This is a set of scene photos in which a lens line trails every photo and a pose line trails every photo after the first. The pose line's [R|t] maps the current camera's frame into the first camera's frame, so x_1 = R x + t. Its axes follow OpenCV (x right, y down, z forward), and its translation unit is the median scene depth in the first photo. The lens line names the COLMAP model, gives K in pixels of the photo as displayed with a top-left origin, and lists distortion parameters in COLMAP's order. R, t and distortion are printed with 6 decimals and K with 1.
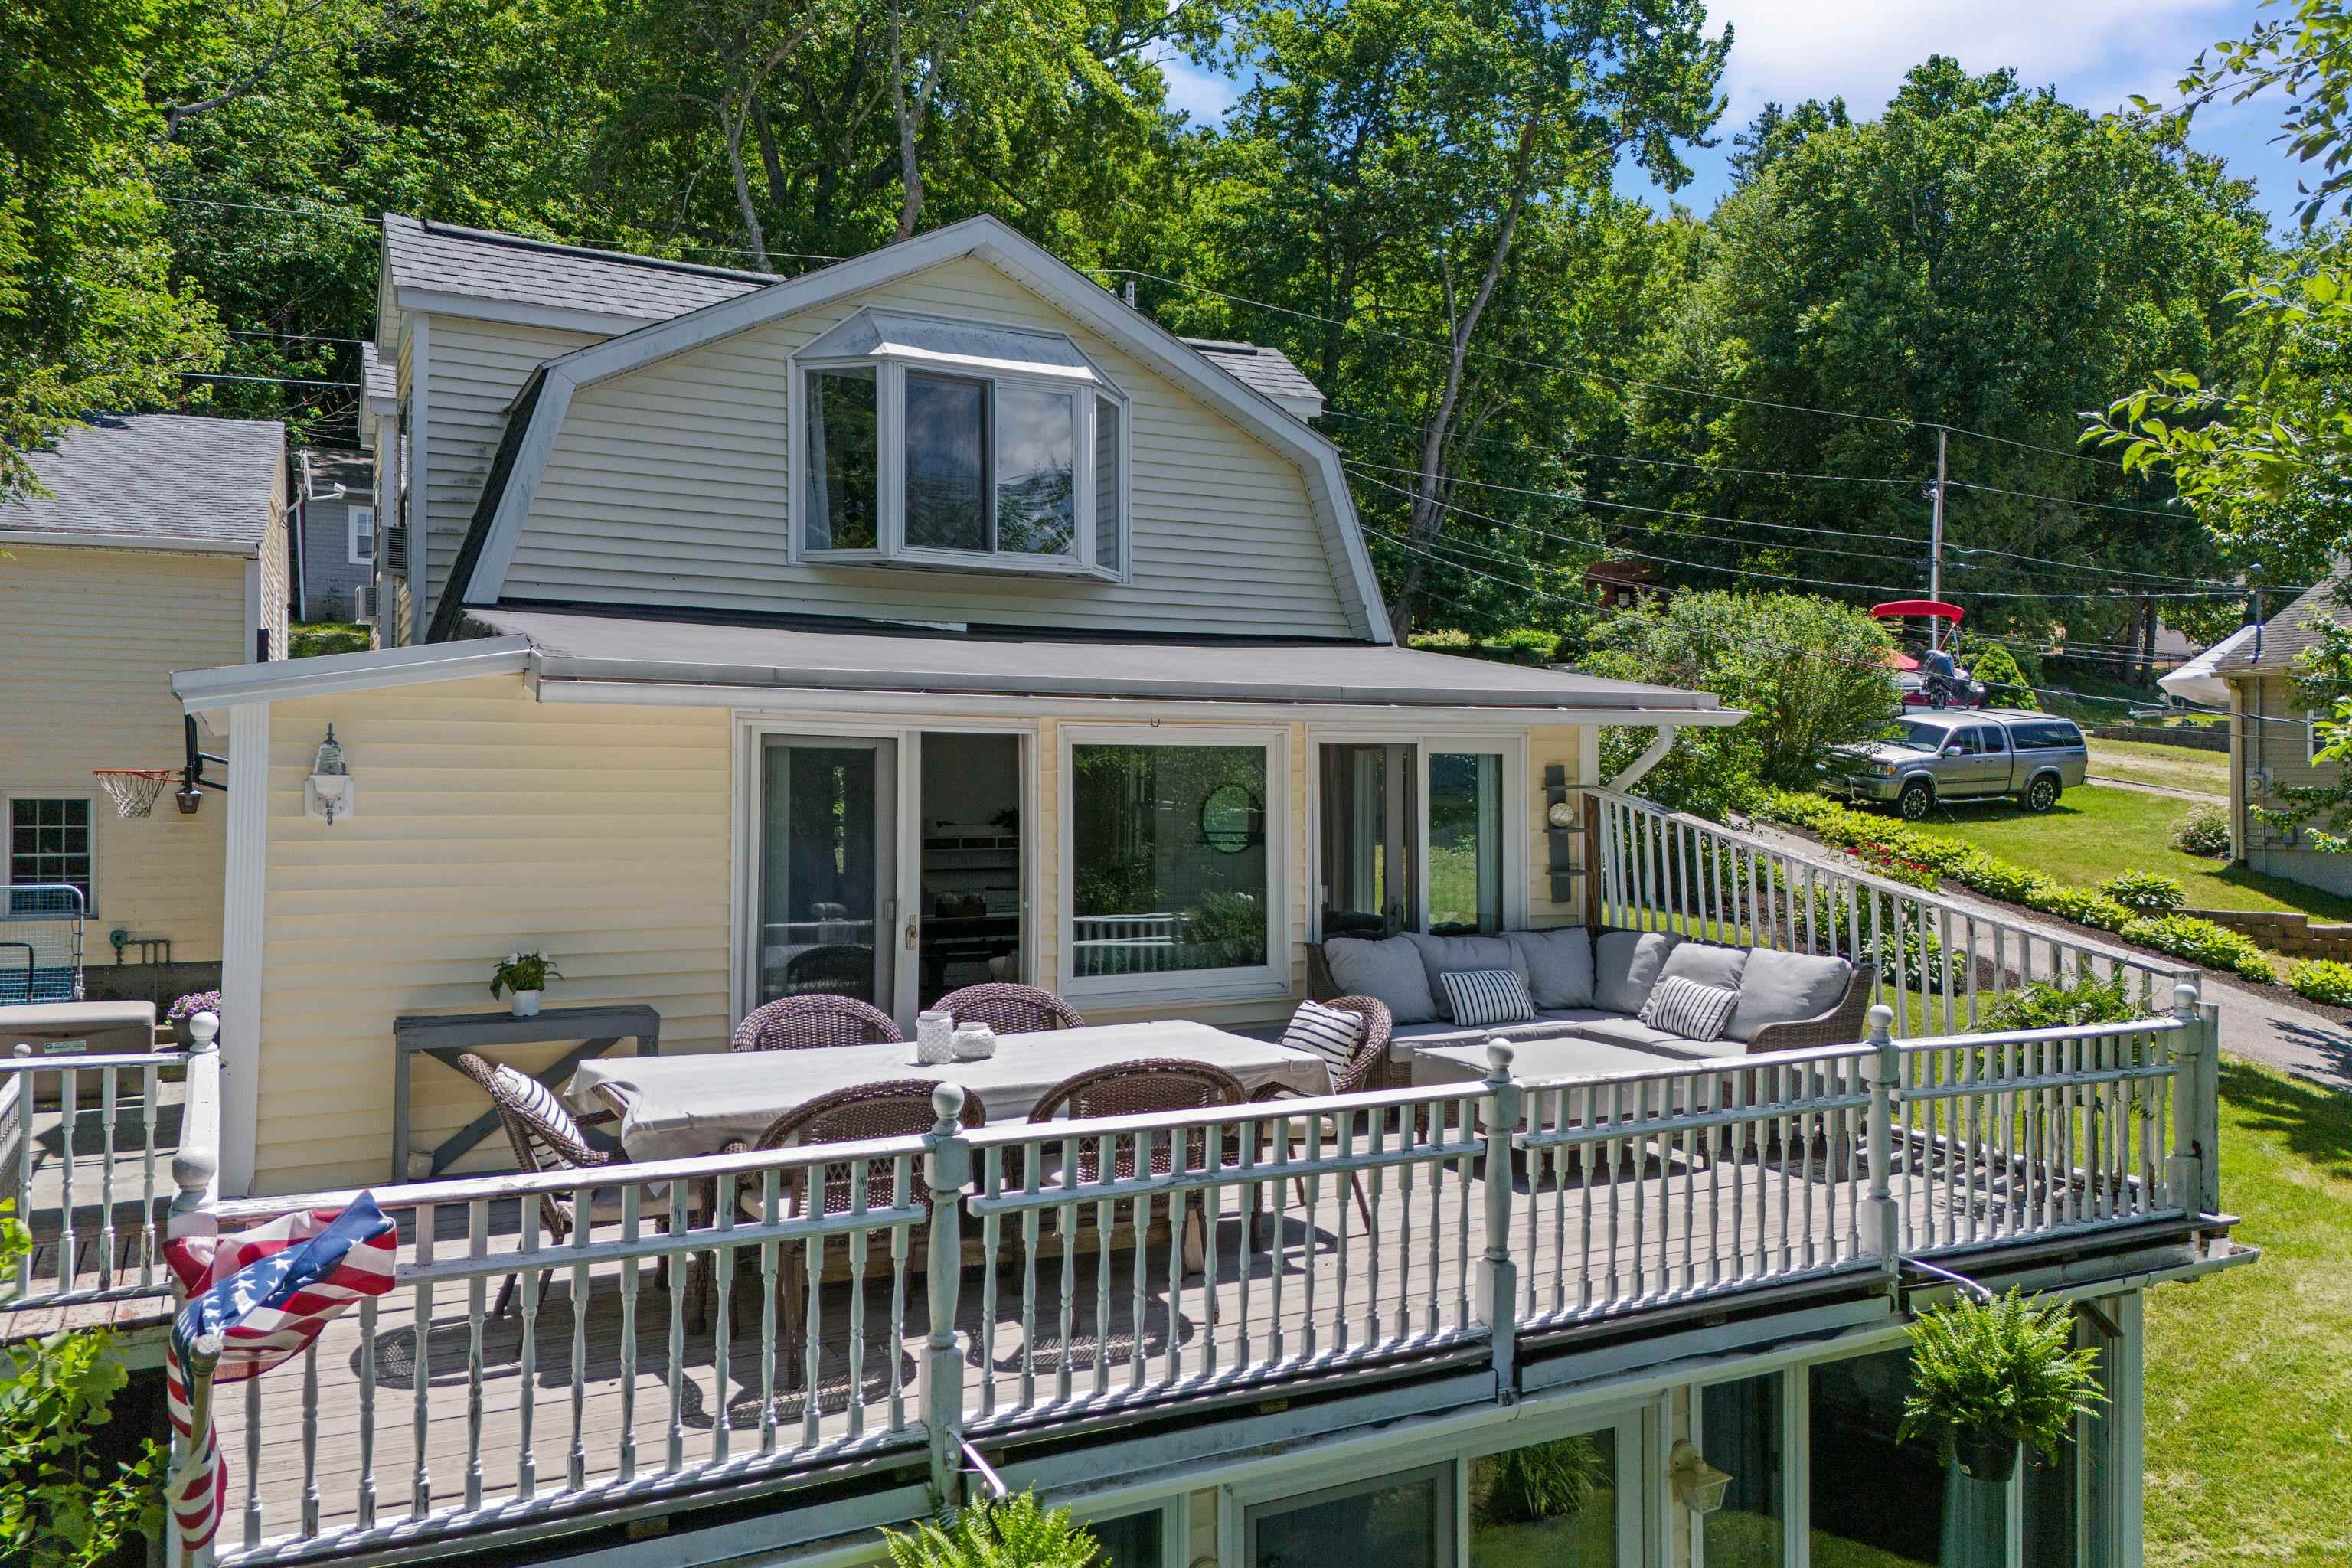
lens RADIAL K [[1712.0, 0, 1176.0], [0, 1712.0, 784.0], [0, 0, 1]] dist [0.055646, -0.049394]
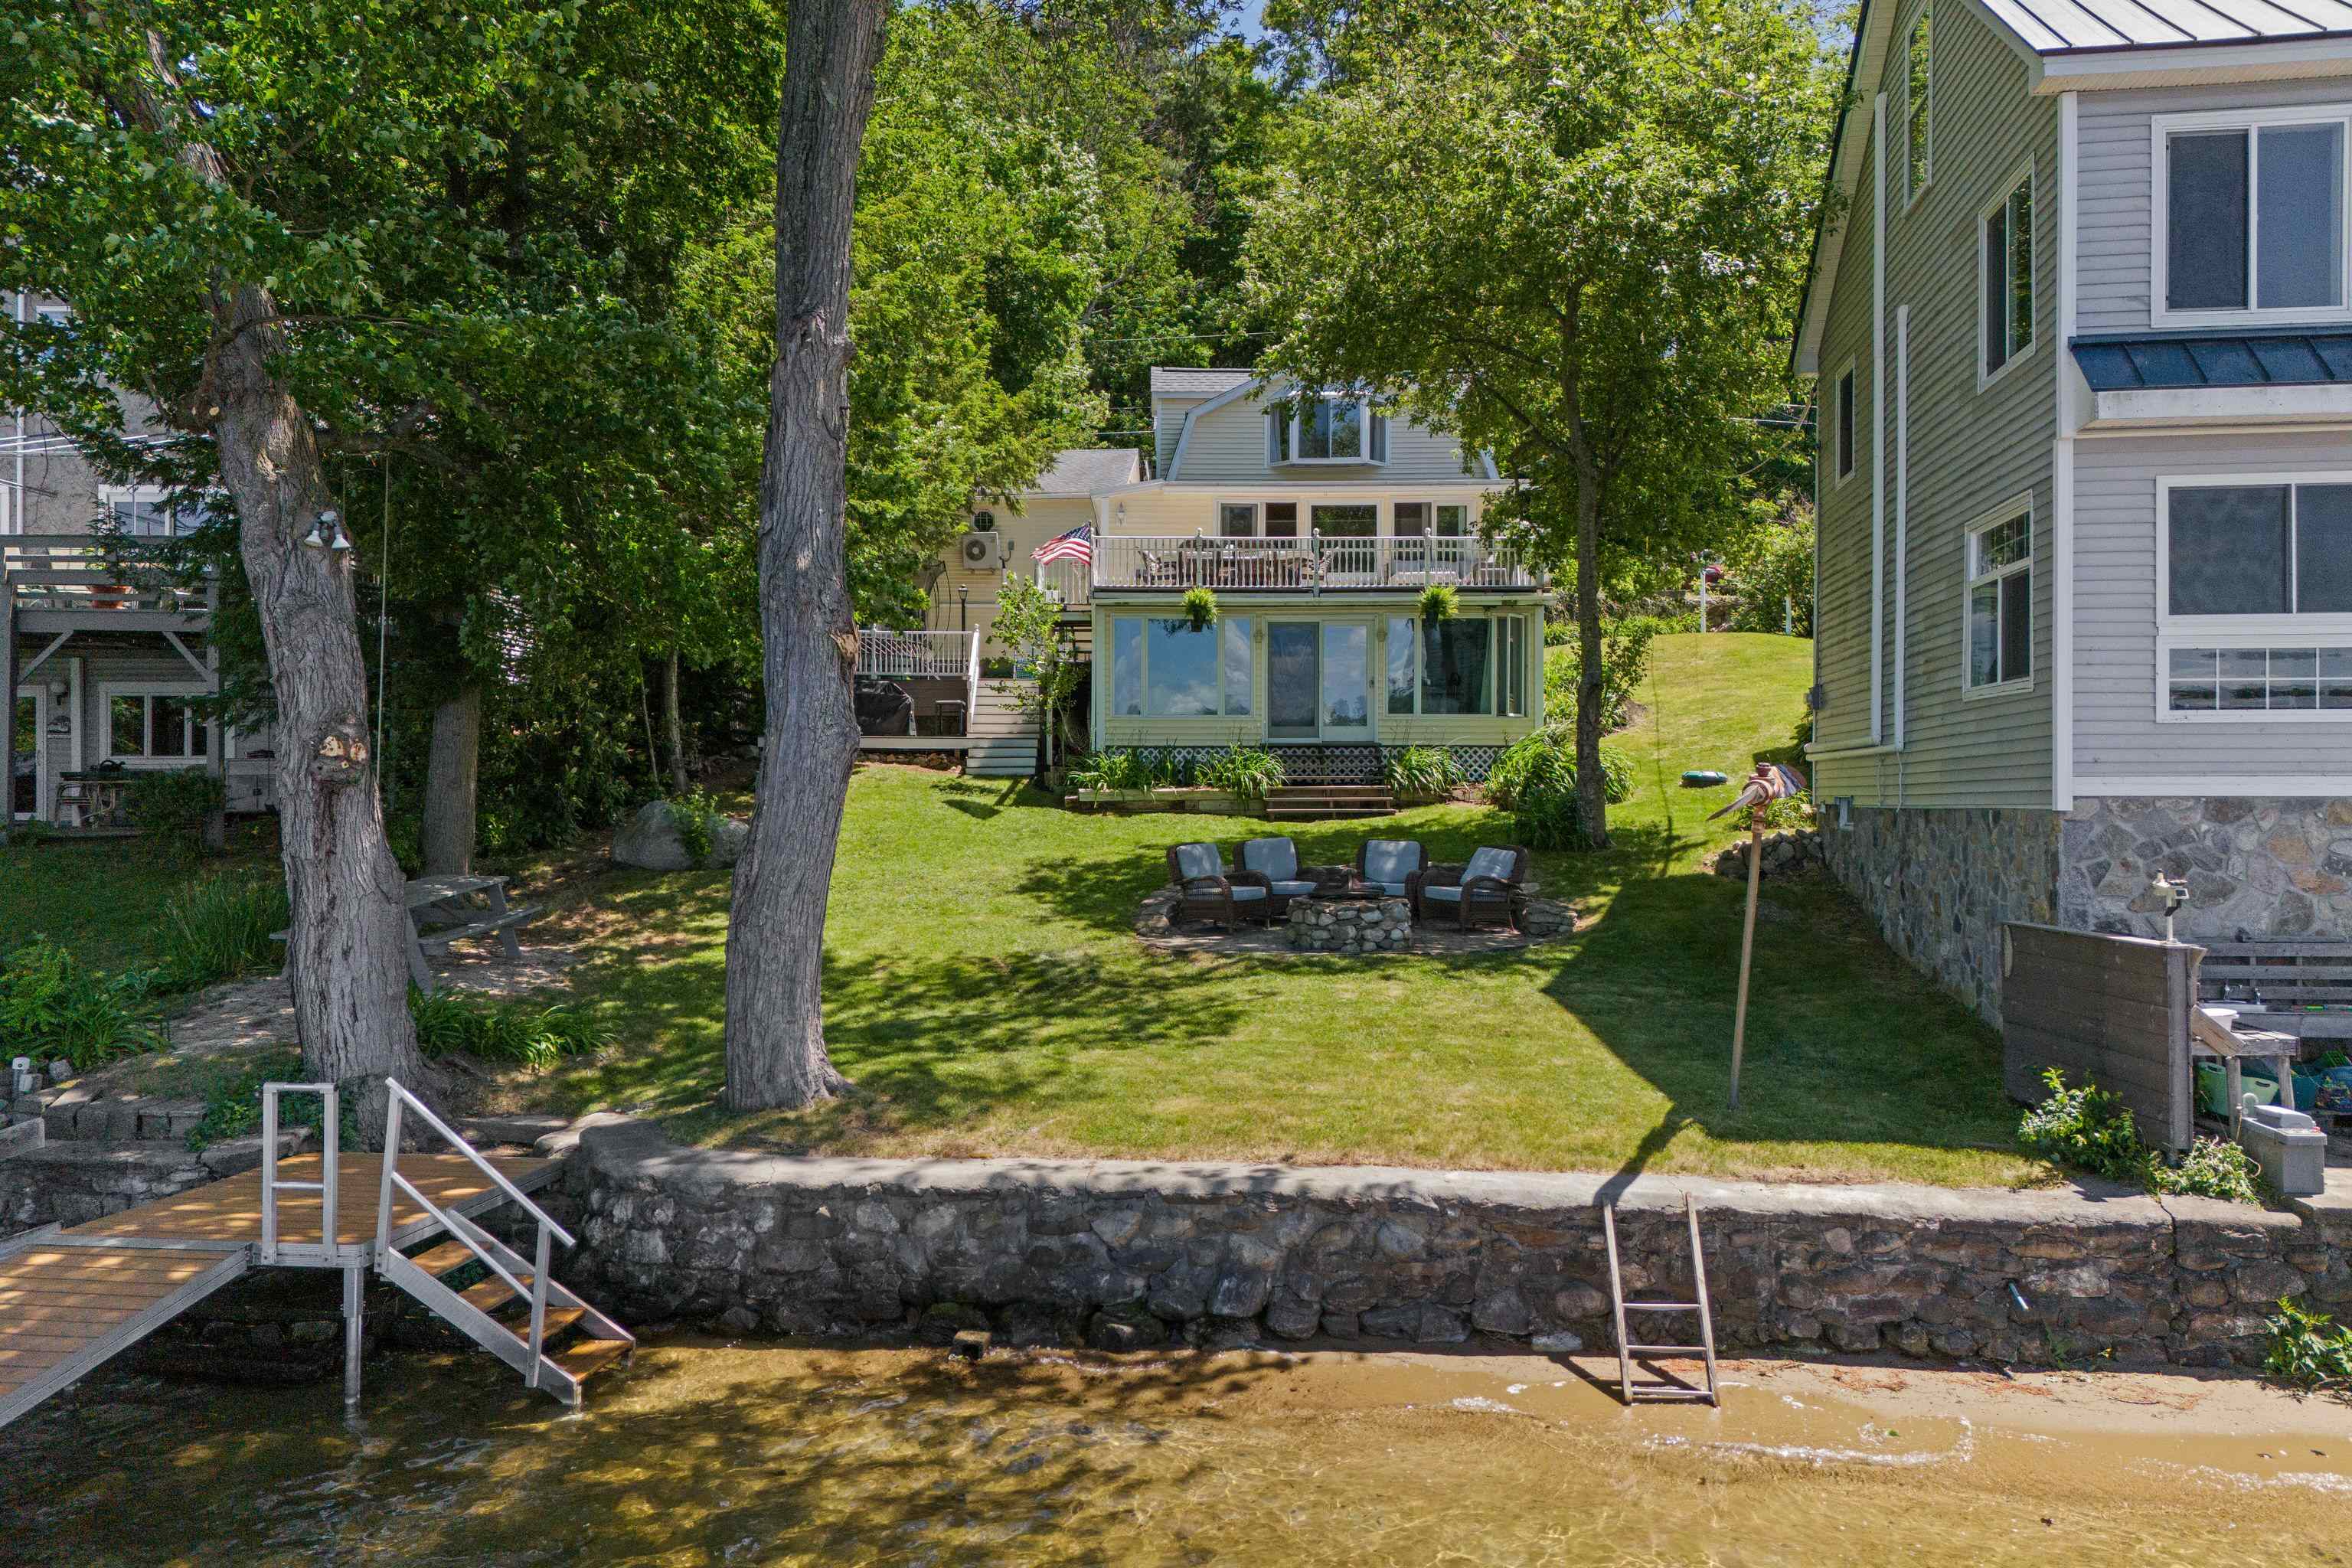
lens RADIAL K [[1691.7, 0, 1176.0], [0, 1691.7, 784.0], [0, 0, 1]] dist [0.075011, -0.082668]
pose [[0.885787, -0.005900, -0.464055, 0.987582], [0.005483, 0.999982, -0.002248, 0.420894], [0.464060, -0.000553, 0.885804, -1.667595]]
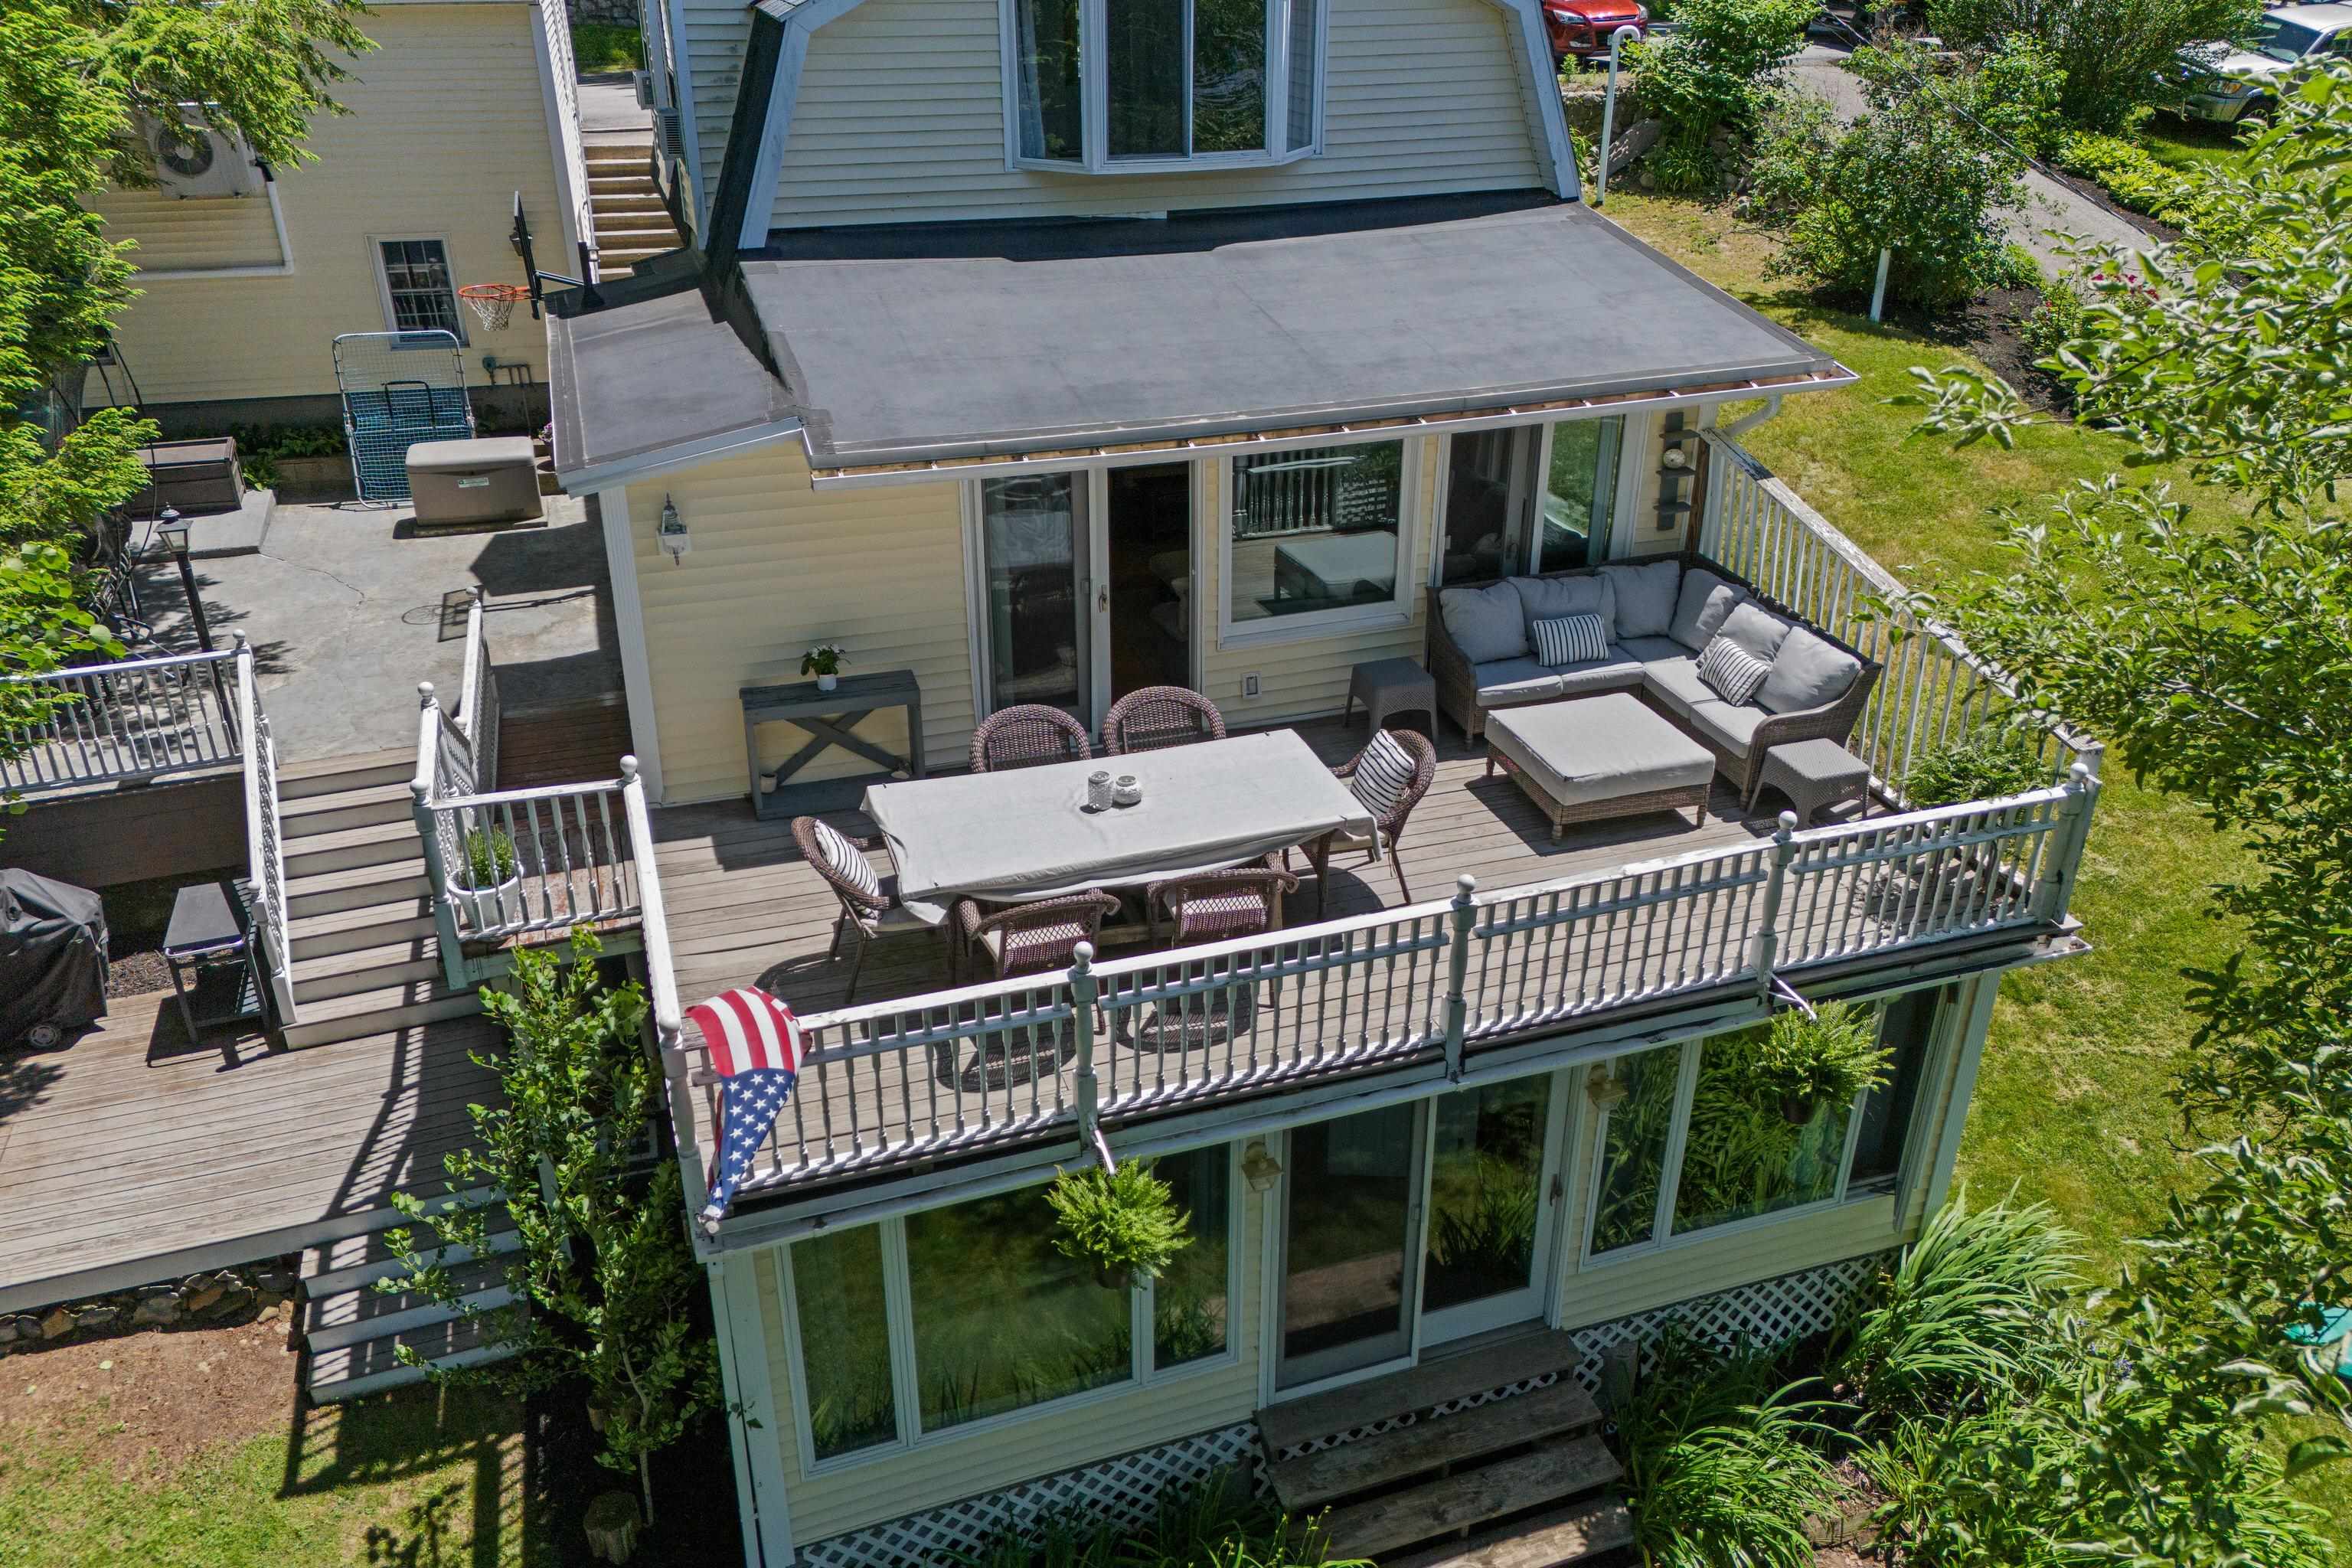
lens RADIAL K [[1691.7, 0, 1176.0], [0, 1691.7, 784.0], [0, 0, 1]] dist [0.075011, -0.082668]
pose [[0.986961, 0.069804, -0.145038, 0.068627], [0.003604, 0.891263, 0.453472, -0.267029], [0.160921, -0.448082, 0.879390, -0.127722]]
